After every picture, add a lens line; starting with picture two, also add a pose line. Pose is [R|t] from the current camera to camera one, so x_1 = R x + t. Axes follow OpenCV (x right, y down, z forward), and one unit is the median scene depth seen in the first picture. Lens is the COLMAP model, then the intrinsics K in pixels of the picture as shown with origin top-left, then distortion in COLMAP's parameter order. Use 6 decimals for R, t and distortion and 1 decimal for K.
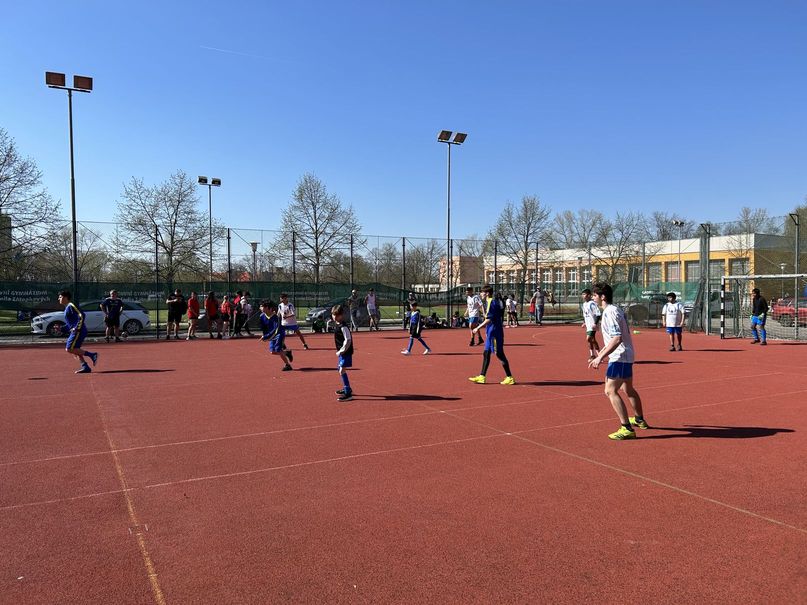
lens RADIAL K [[607.1, 0, 401.1], [0, 607.1, 308.9], [0, 0, 1]] dist [0.054256, -0.058871]
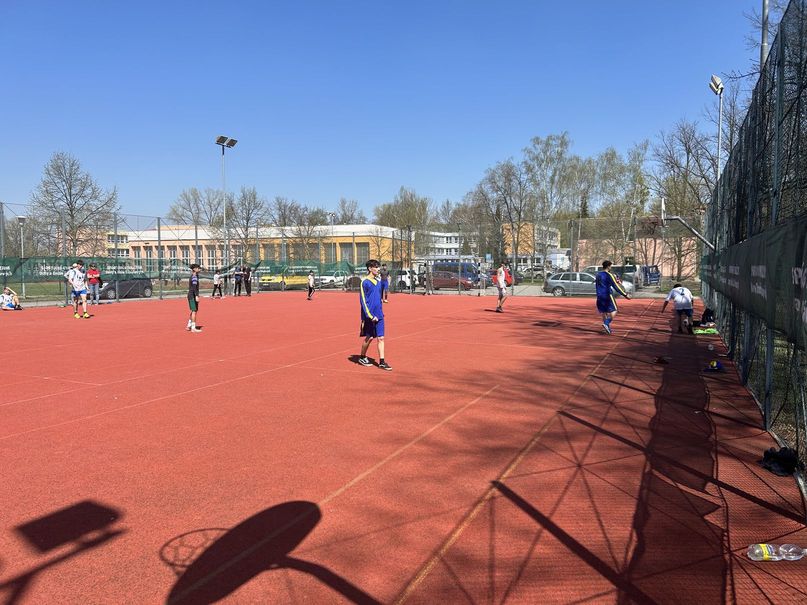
lens RADIAL K [[607.1, 0, 405.1], [0, 607.1, 302.0], [0, 0, 1]] dist [0.054256, -0.058871]
pose [[0.806523, -0.029138, 0.590484, -0.498947], [0.013385, 0.999429, 0.031036, 0.008554], [-0.591051, -0.017127, 0.806452, -0.285981]]
